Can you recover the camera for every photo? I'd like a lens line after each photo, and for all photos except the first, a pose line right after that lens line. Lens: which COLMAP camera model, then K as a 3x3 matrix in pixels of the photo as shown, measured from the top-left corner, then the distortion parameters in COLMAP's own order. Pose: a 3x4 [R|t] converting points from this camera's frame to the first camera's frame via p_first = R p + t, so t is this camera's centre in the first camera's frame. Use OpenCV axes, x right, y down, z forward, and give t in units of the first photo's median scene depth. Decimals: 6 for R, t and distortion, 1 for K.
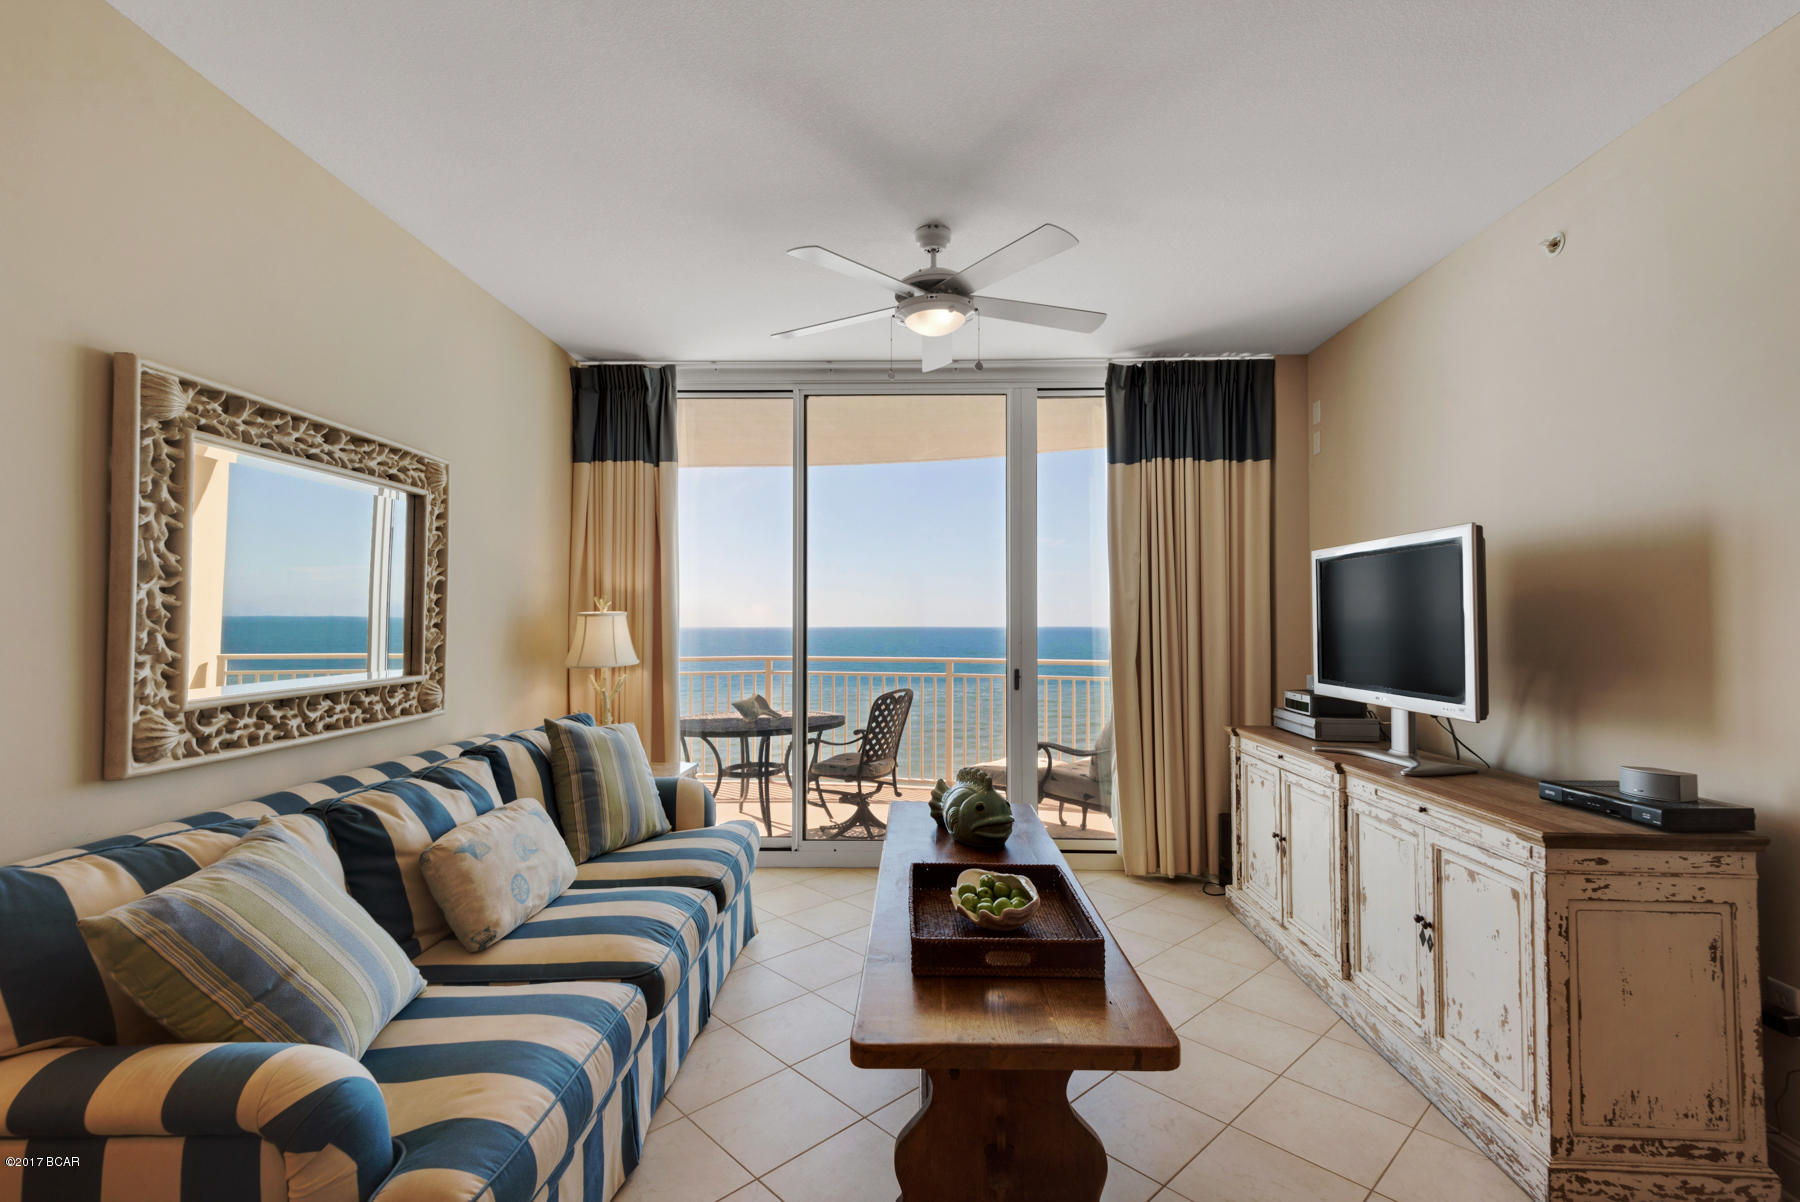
lens RADIAL K [[808.5, 0, 903.3], [0, 808.5, 603.0], [0, 0, 1]] dist [0.032515, -0.017593]
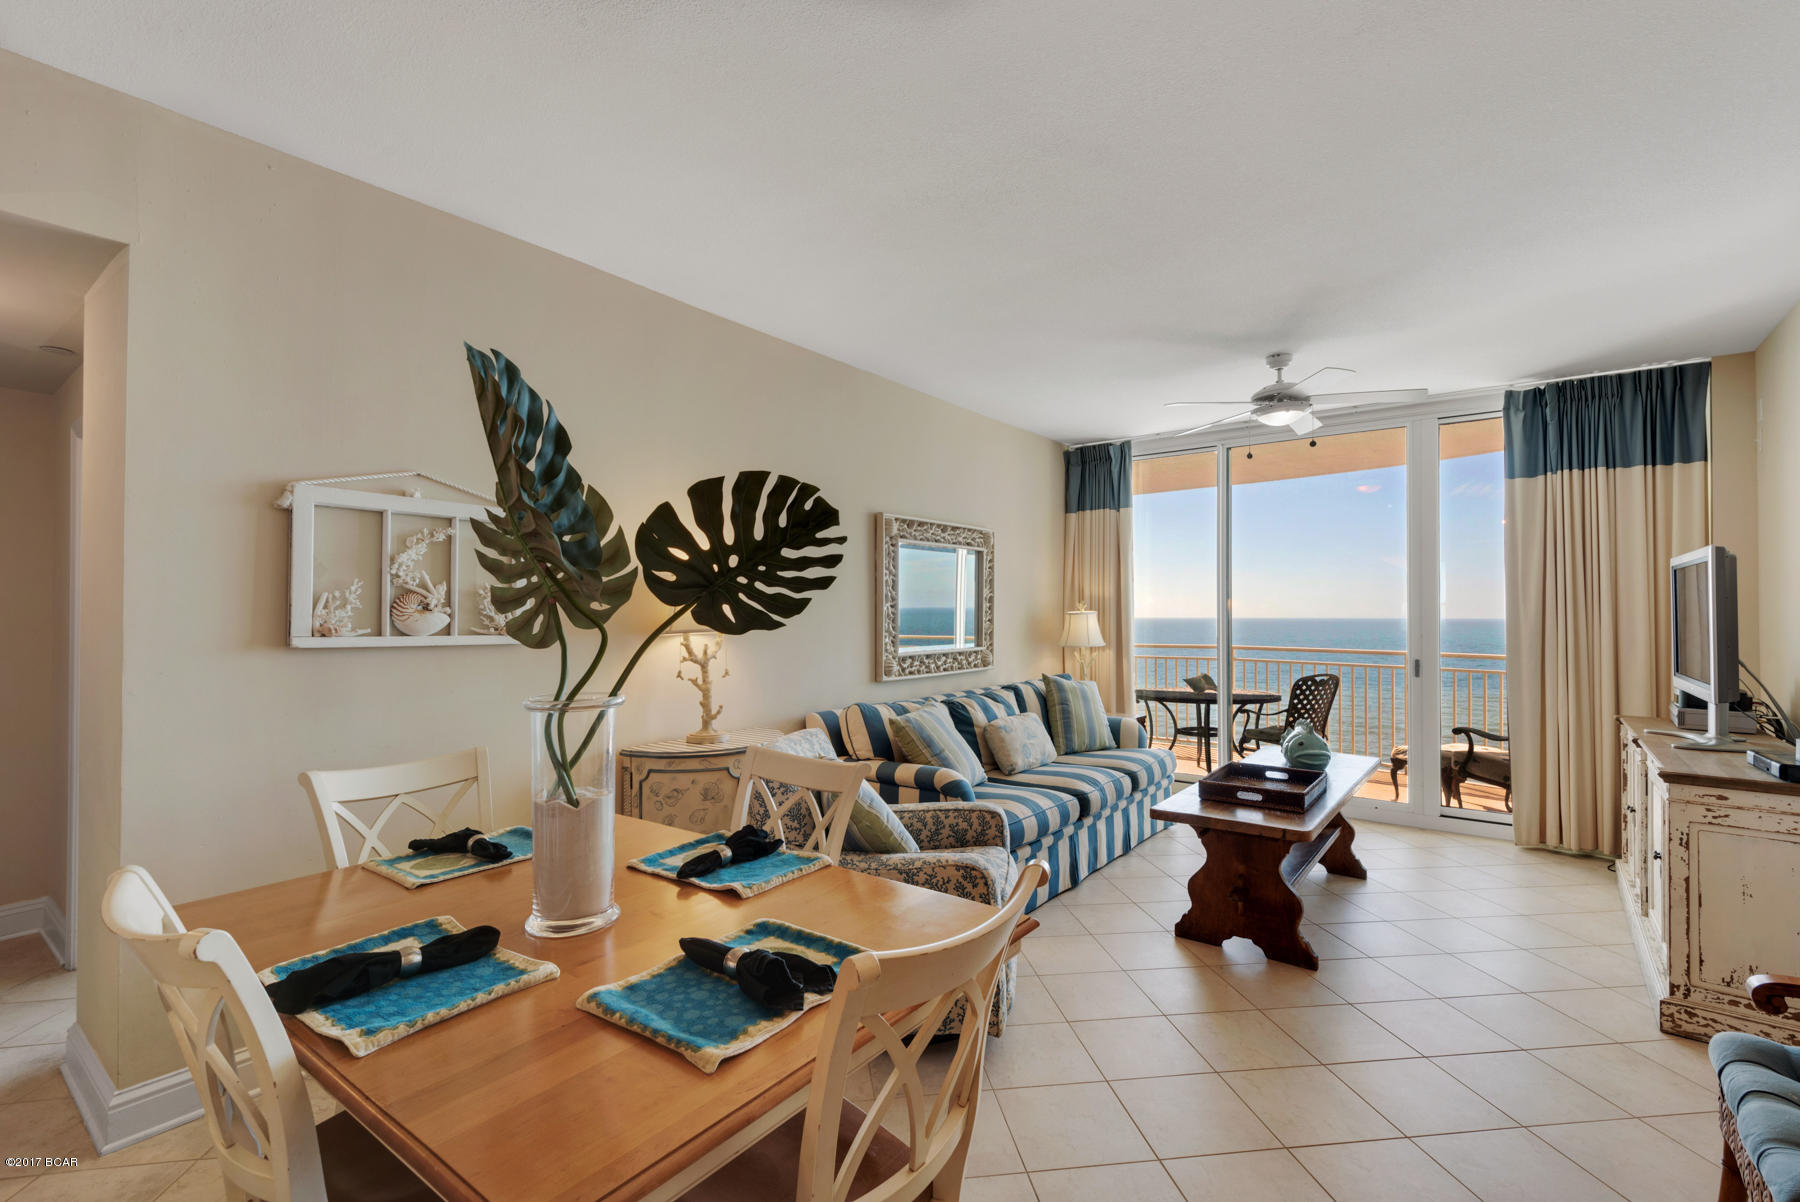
lens RADIAL K [[808.5, 0, 903.3], [0, 808.5, 603.0], [0, 0, 1]] dist [0.032515, -0.017593]
pose [[0.808923, -0.006449, -0.587879, 0.371274], [0.013005, 0.999891, 0.006926, -0.029112], [0.587771, -0.013248, 0.808919, -0.636786]]
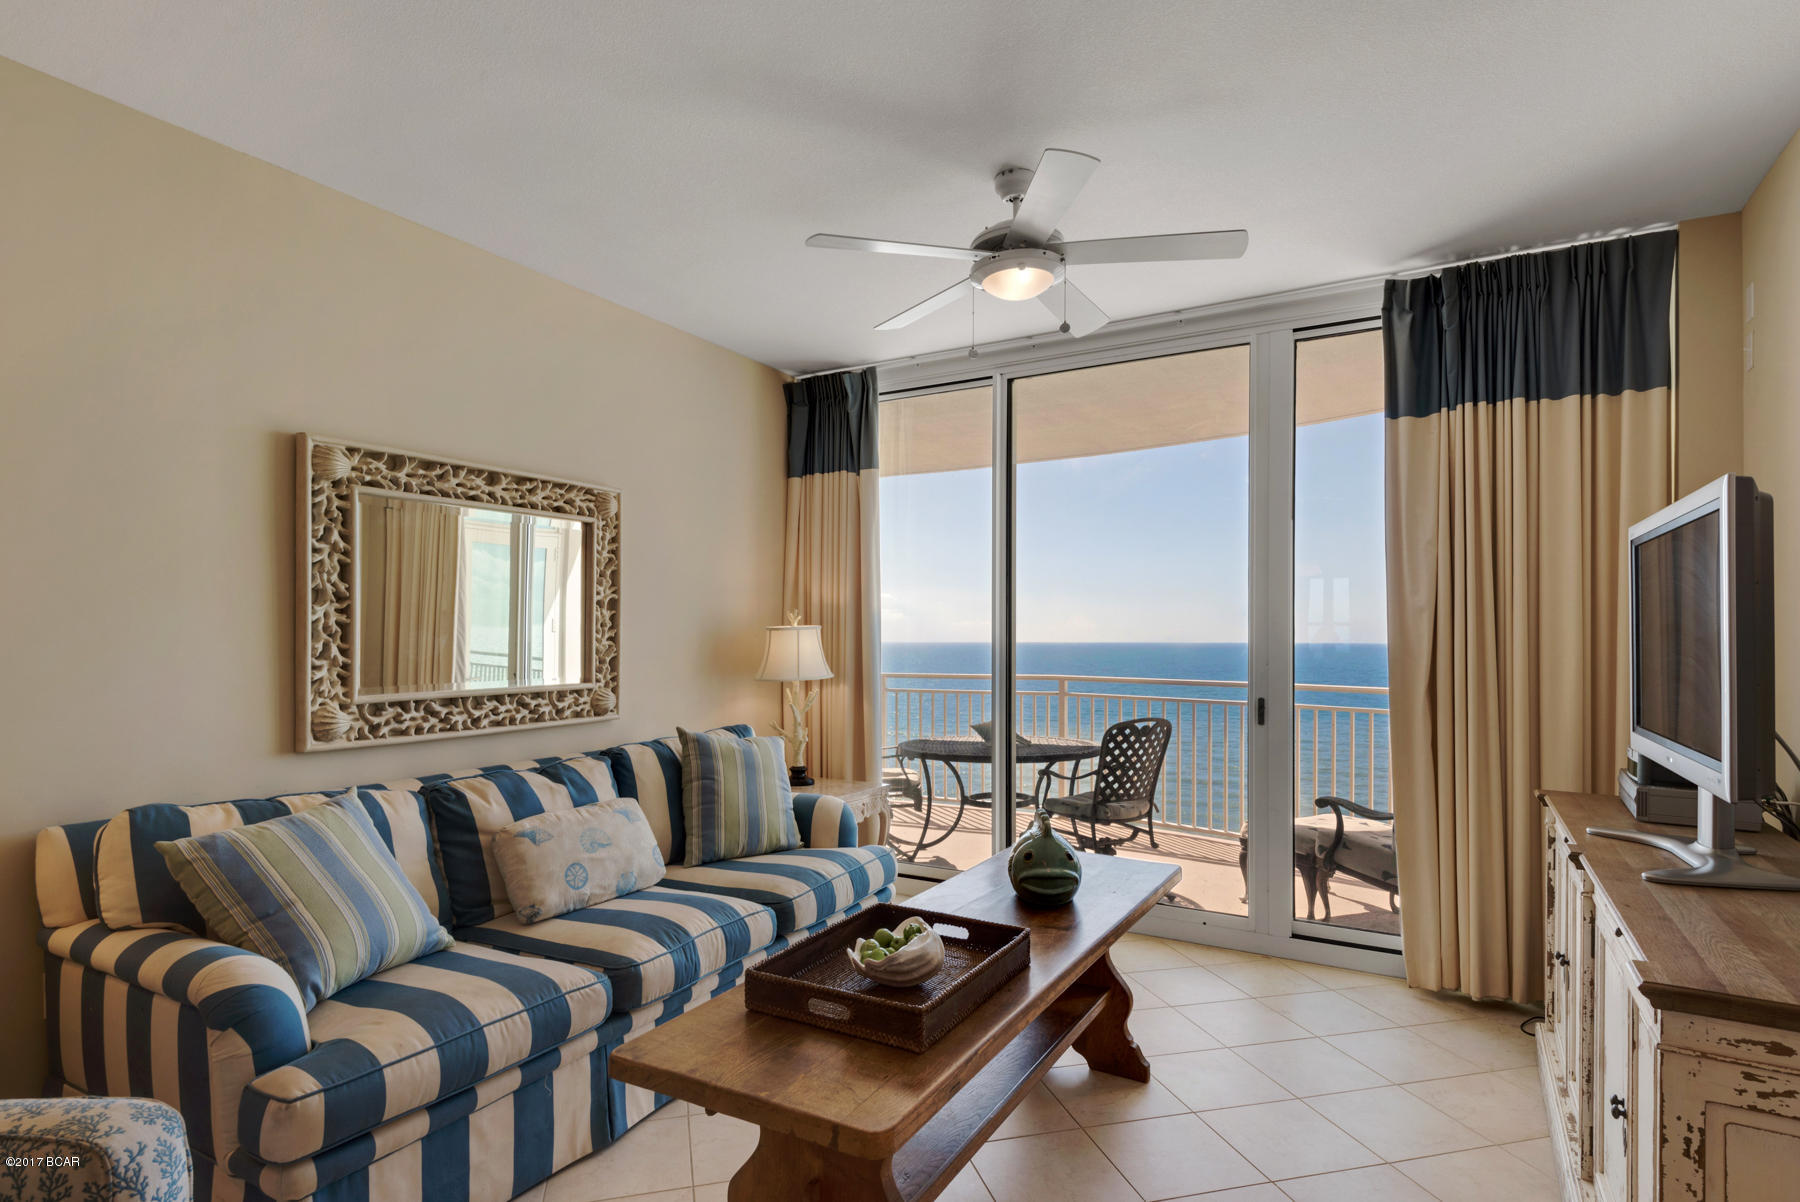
lens RADIAL K [[926.2, 0, 906.8], [0, 926.2, 634.5], [0, 0, 1]] dist [0.039255, -0.025799]
pose [[0.878887, 0.000918, -0.477030, 0.422707], [0.009139, 0.999782, 0.018762, 0.001502], [0.476943, -0.020849, 0.878687, 0.084715]]
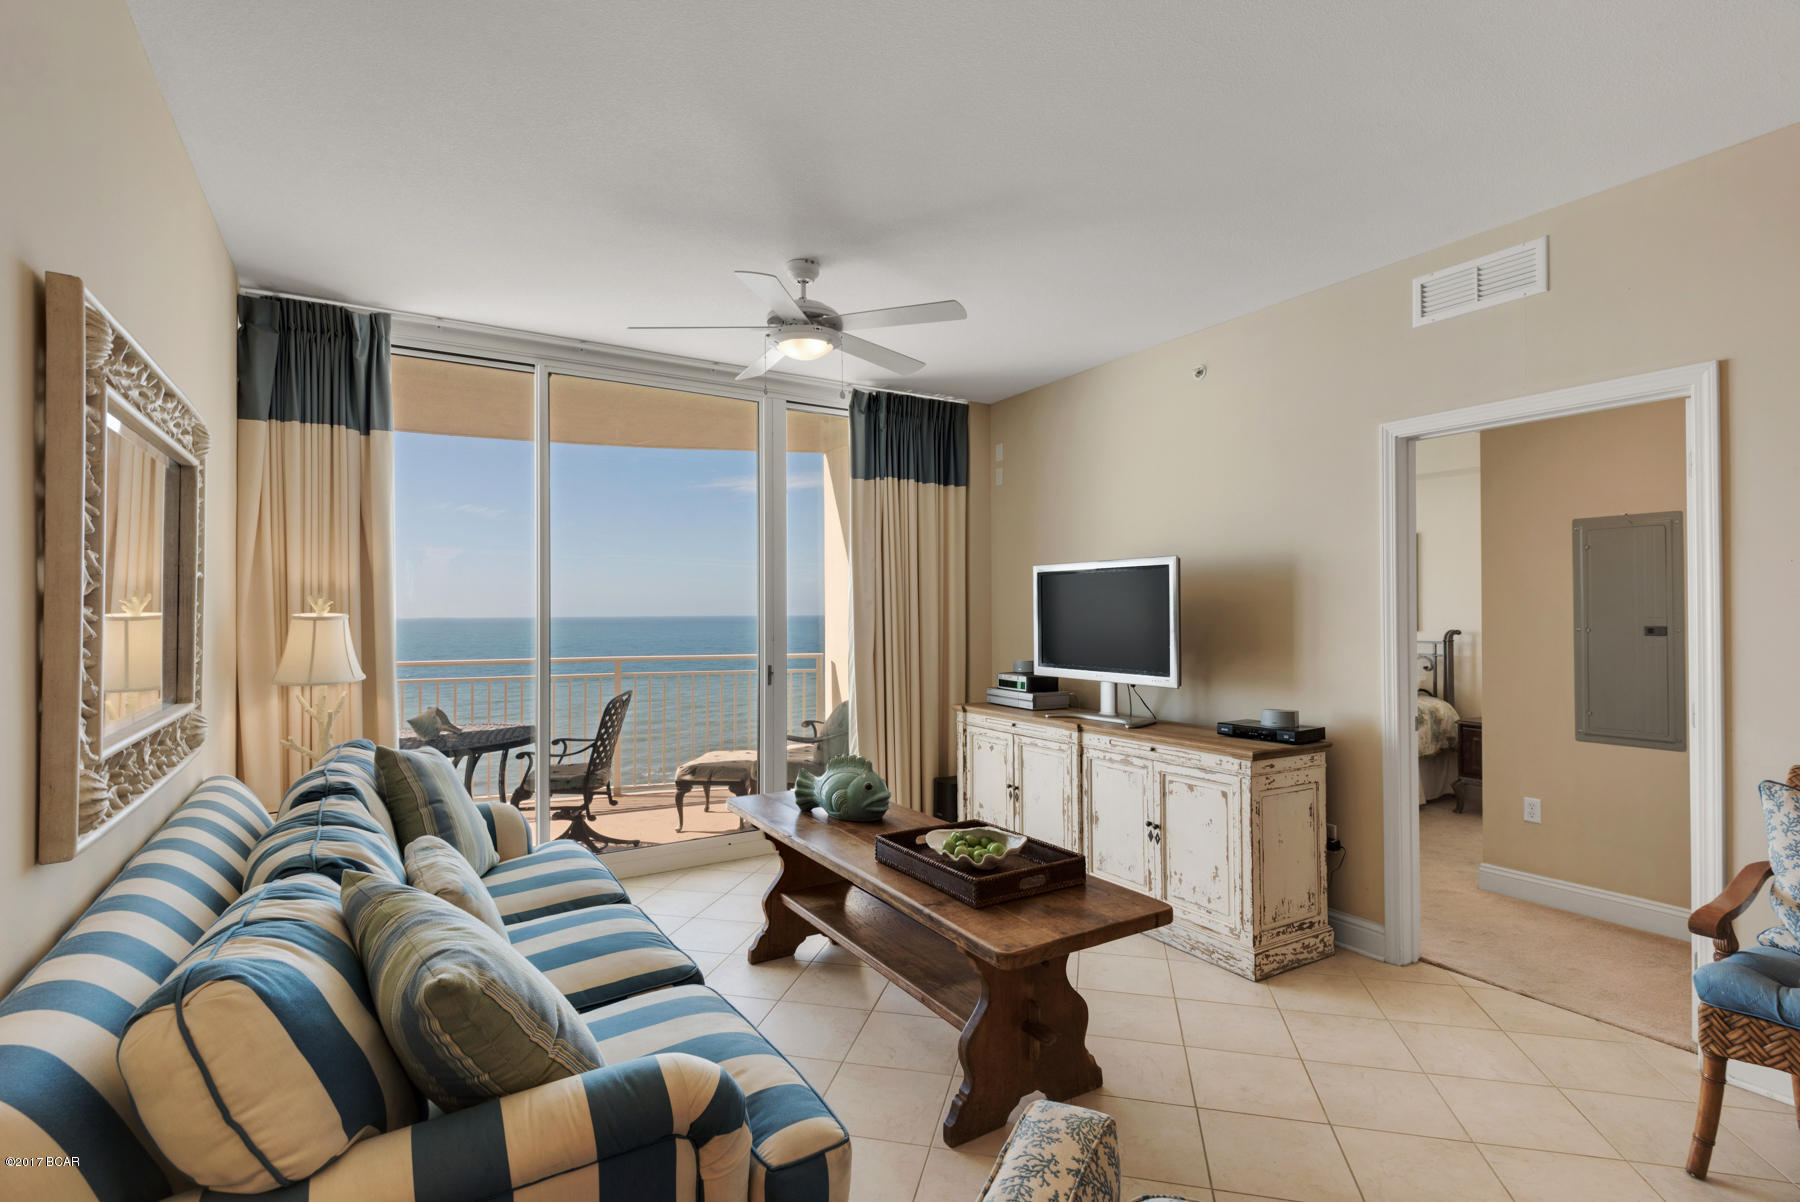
lens RADIAL K [[841.2, 0, 904.2], [0, 841.2, 605.7], [0, 0, 1]] dist [0.037129, -0.029445]
pose [[0.838870, -0.000225, 0.544332, -0.487227], [-0.008550, 0.999871, 0.013590, -0.019649], [-0.544265, -0.016054, 0.838760, -0.024416]]
